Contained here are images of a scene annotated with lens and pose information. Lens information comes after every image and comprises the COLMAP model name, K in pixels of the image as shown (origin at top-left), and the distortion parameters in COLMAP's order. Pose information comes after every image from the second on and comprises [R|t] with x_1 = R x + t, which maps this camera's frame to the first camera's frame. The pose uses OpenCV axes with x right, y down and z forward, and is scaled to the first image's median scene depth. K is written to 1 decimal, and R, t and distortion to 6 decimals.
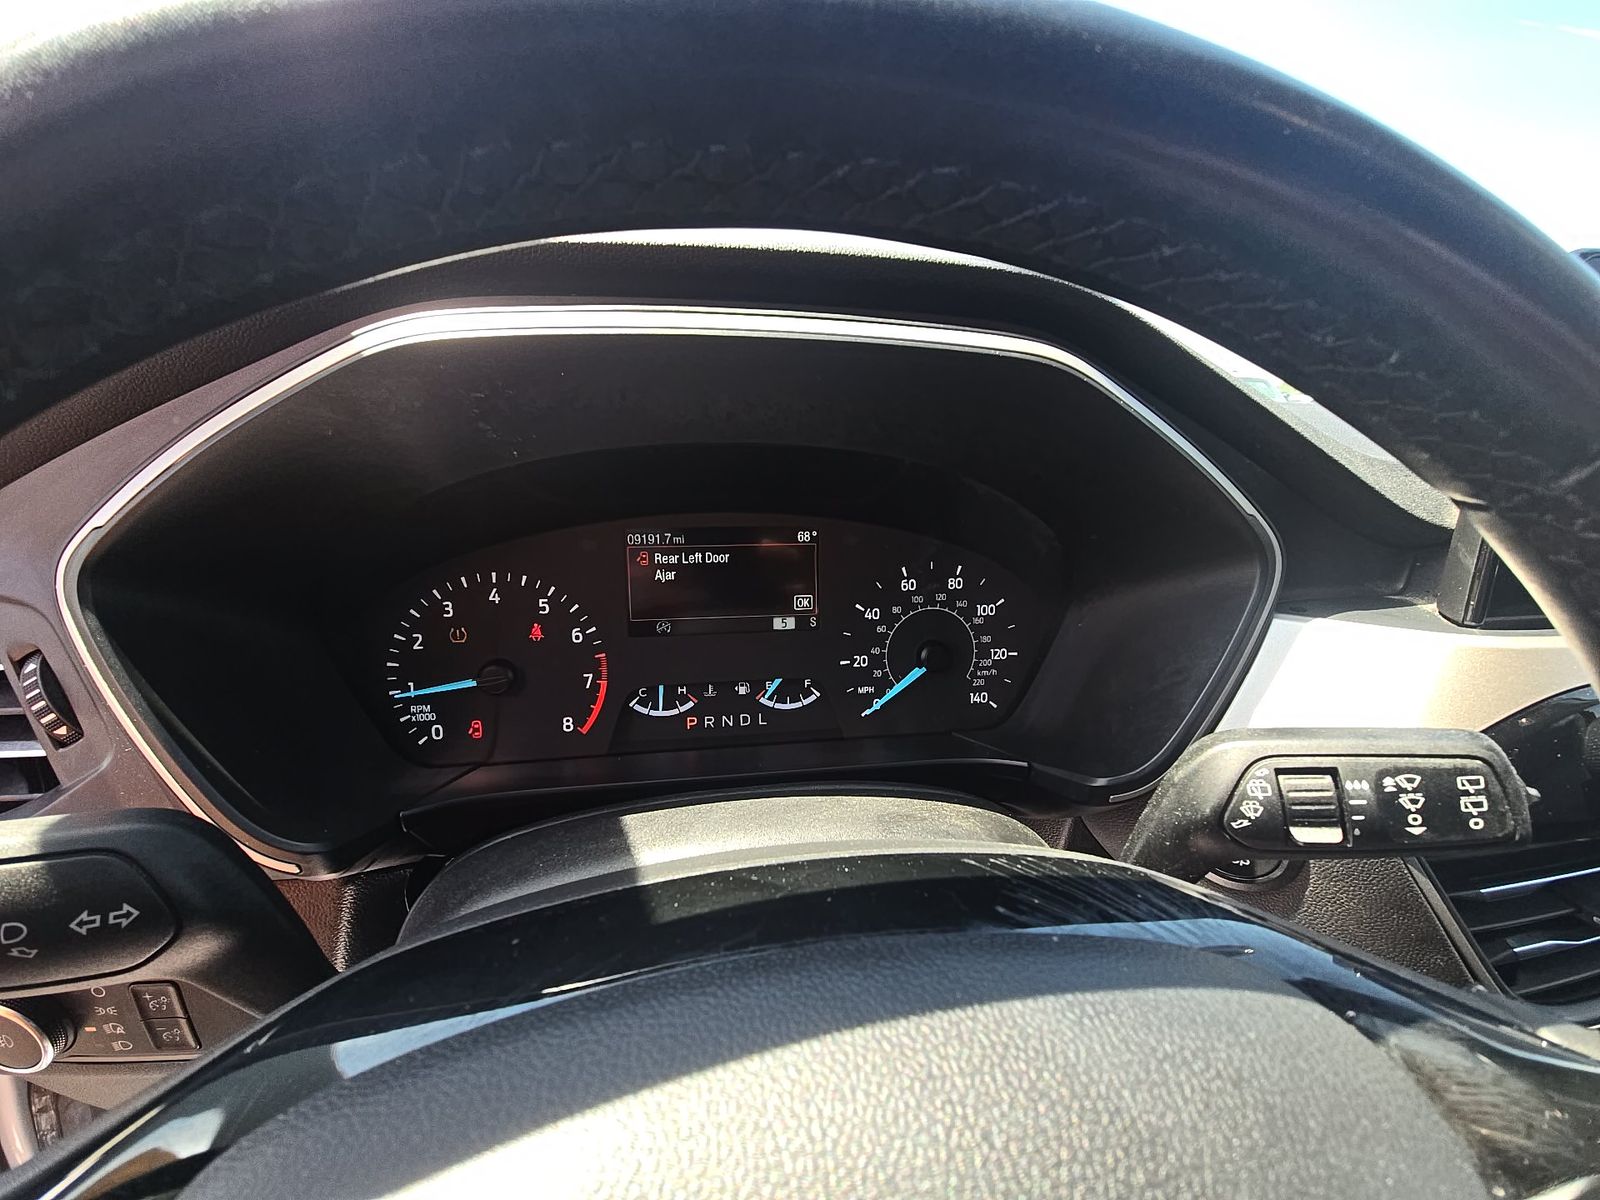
lens RADIAL K [[648.4, 0, 799.2], [0, 648.4, 590.4], [0, 0, 1]] dist [0.006708, -0.007044]
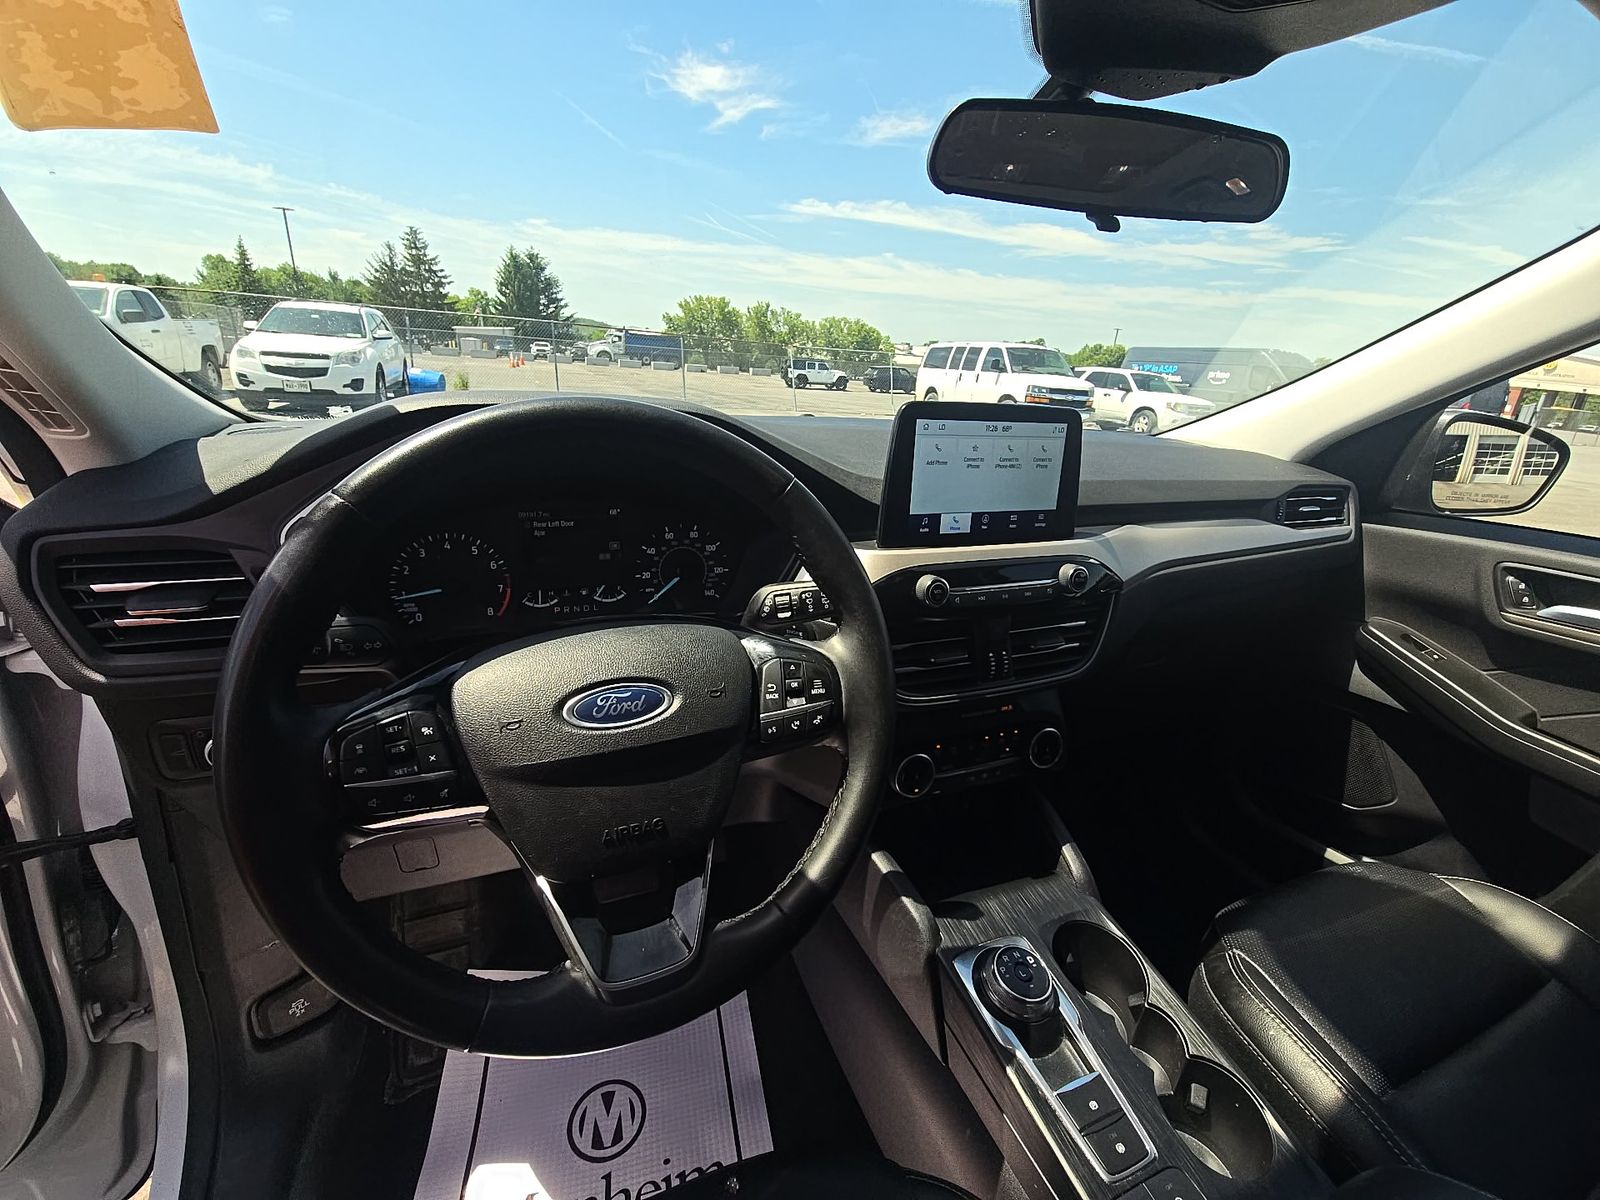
lens RADIAL K [[648.4, 0, 796.2], [0, 648.4, 589.0], [0, 0, 1]] dist [0.006708, -0.007044]
pose [[0.973380, -0.038371, 0.225961, 0.097188], [0.023319, 0.997350, 0.068909, 0.027730], [-0.228006, -0.061806, 0.971696, -1.082939]]
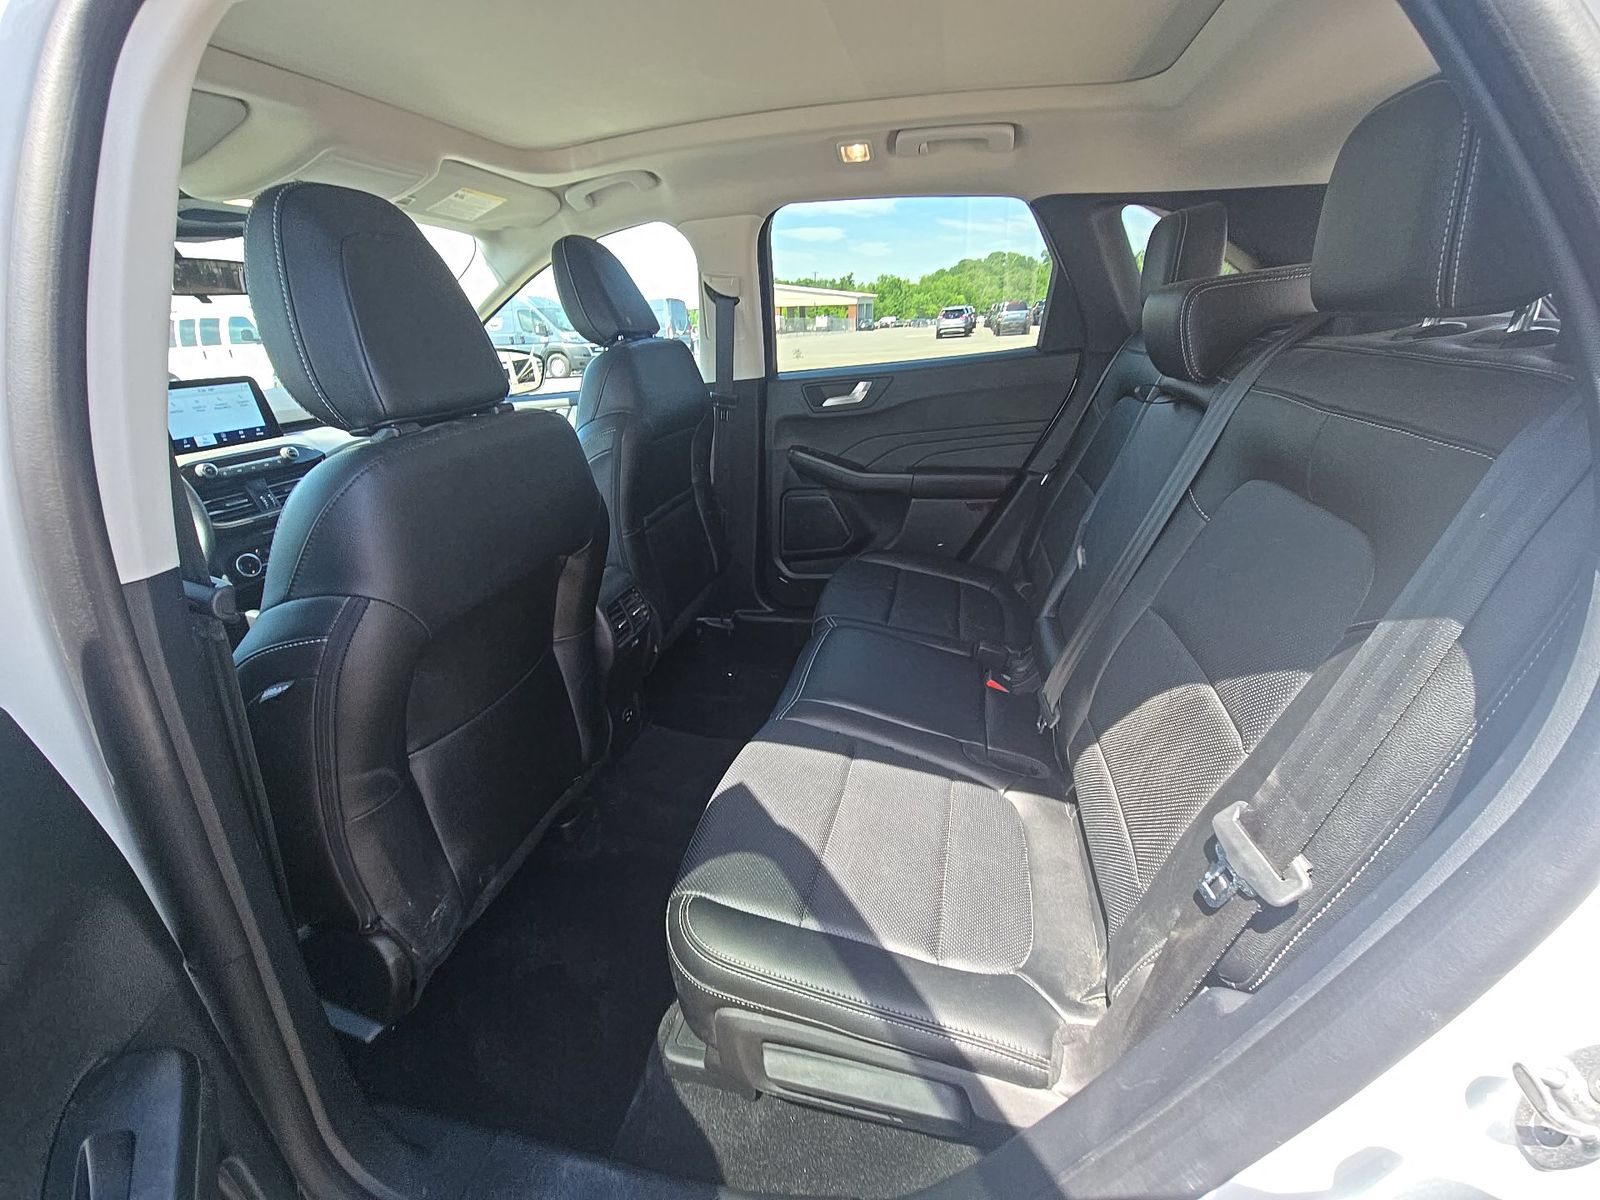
lens RADIAL K [[648.4, 0, 805.4], [0, 648.4, 589.8], [0, 0, 1]] dist [0.006708, -0.007044]
pose [[0.377396, -0.388791, 0.840484, -1.310877], [0.301366, 0.909758, 0.285516, 0.797215], [-0.875643, 0.145541, 0.460507, -4.232303]]
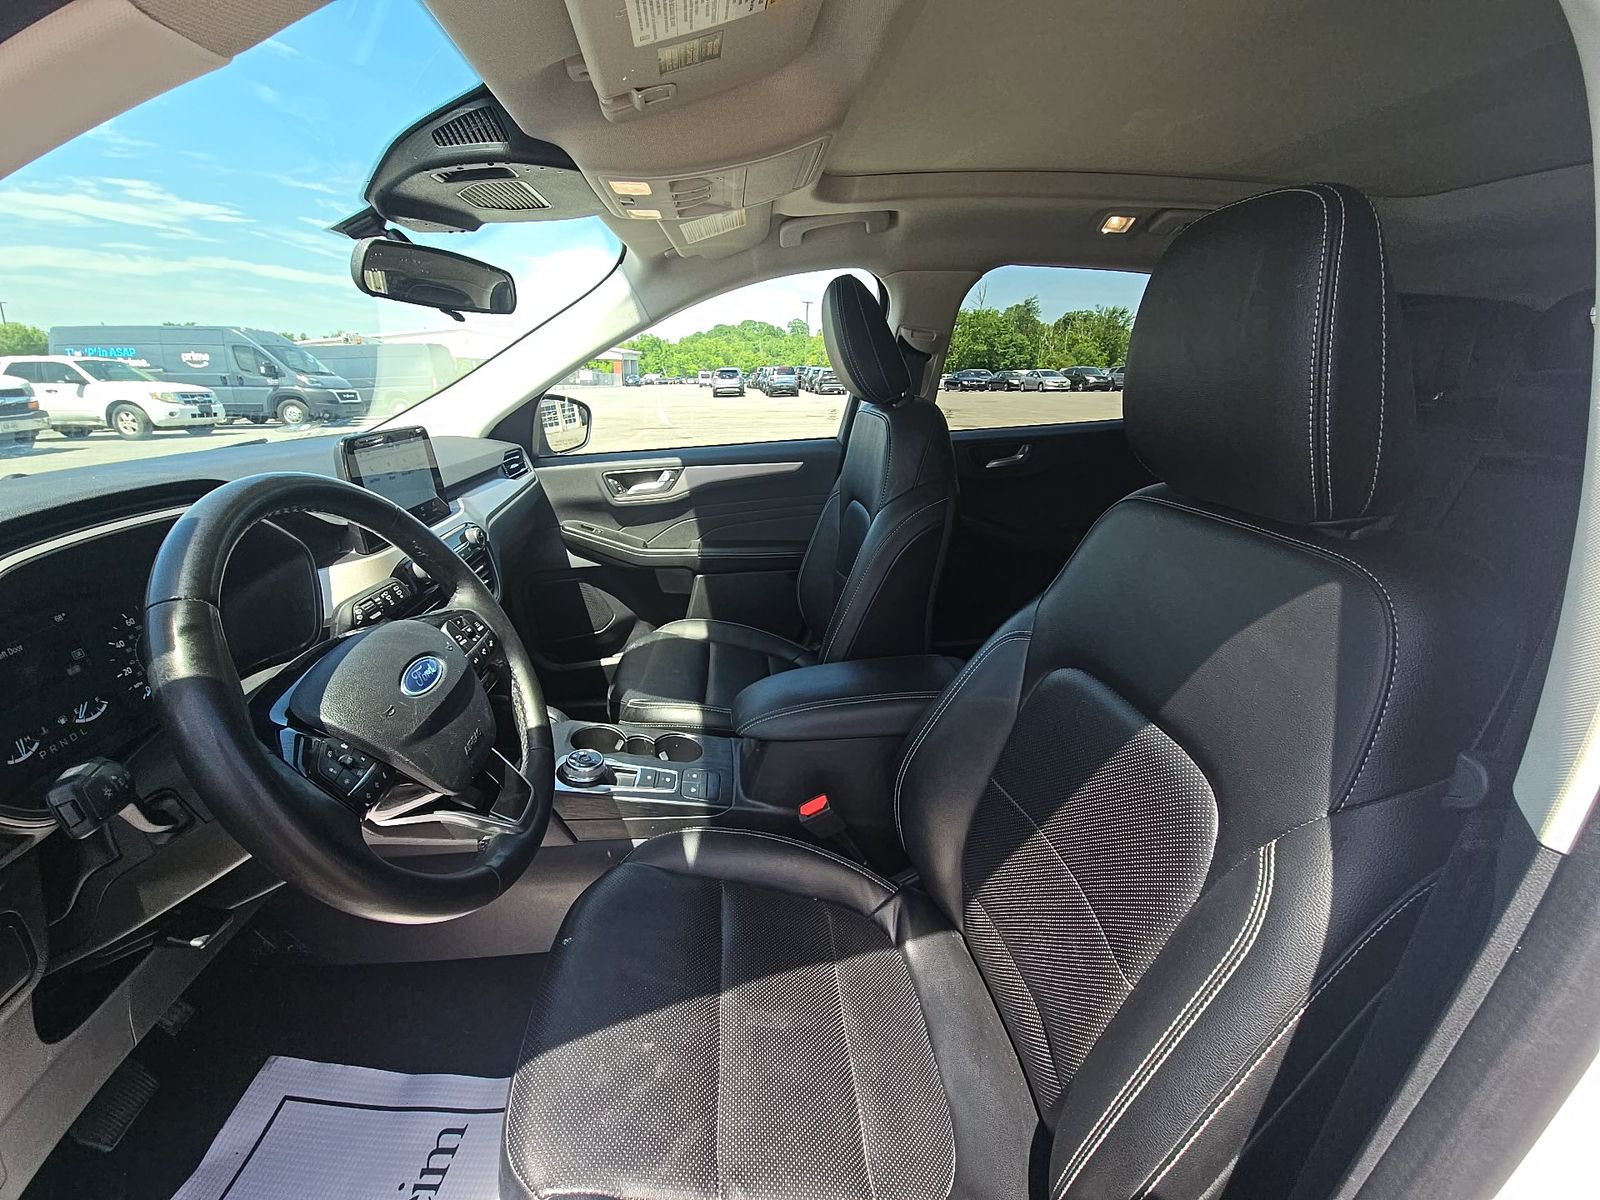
lens RADIAL K [[648.4, 0, 799.5], [0, 648.4, 592.4], [0, 0, 1]] dist [0.006708, -0.007044]
pose [[0.054056, -0.337929, 0.939618, -1.461450], [0.271688, 0.910471, 0.311816, -0.146317], [-0.960866, 0.238427, 0.141027, -1.102839]]
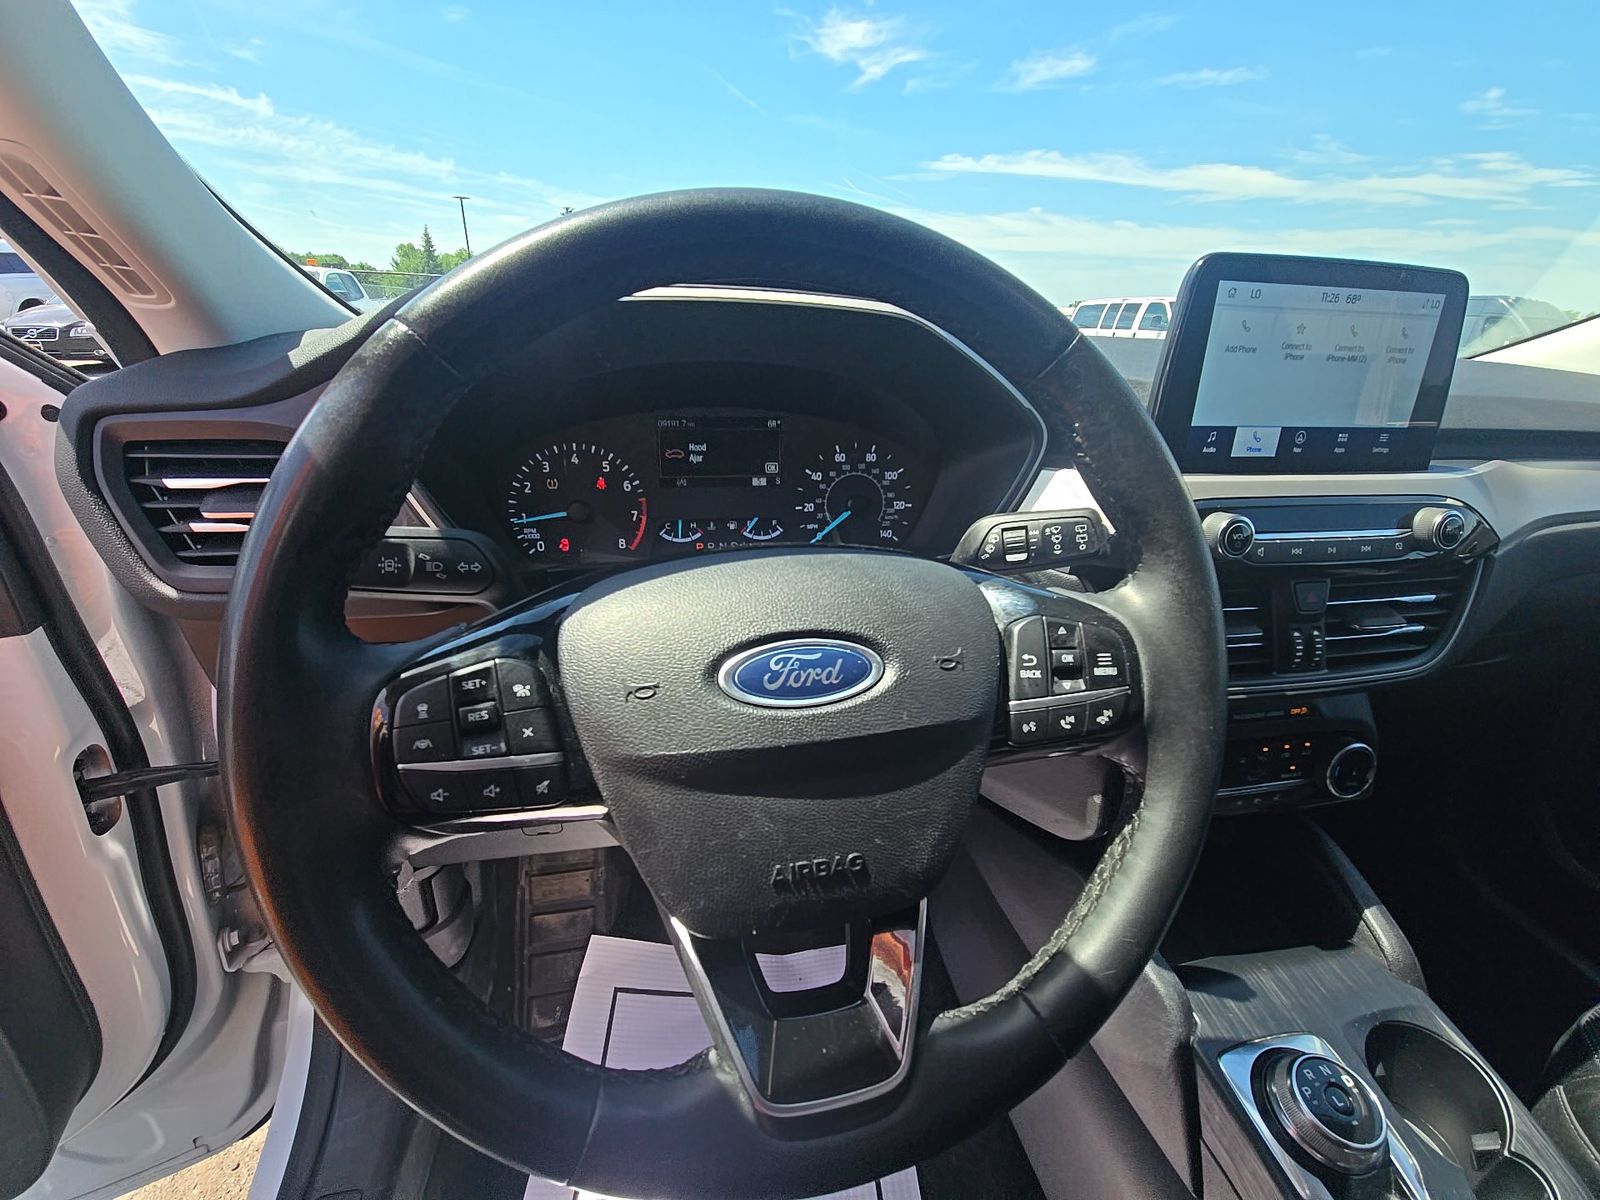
lens RADIAL K [[648.4, 0, 800.1], [0, 648.4, 585.8], [0, 0, 1]] dist [0.006708, -0.007044]
pose [[0.998905, -0.000532, 0.046788, 0.001093], [-0.004497, 0.994217, 0.107298, 0.137102], [-0.046575, -0.107391, 0.993125, -0.591467]]
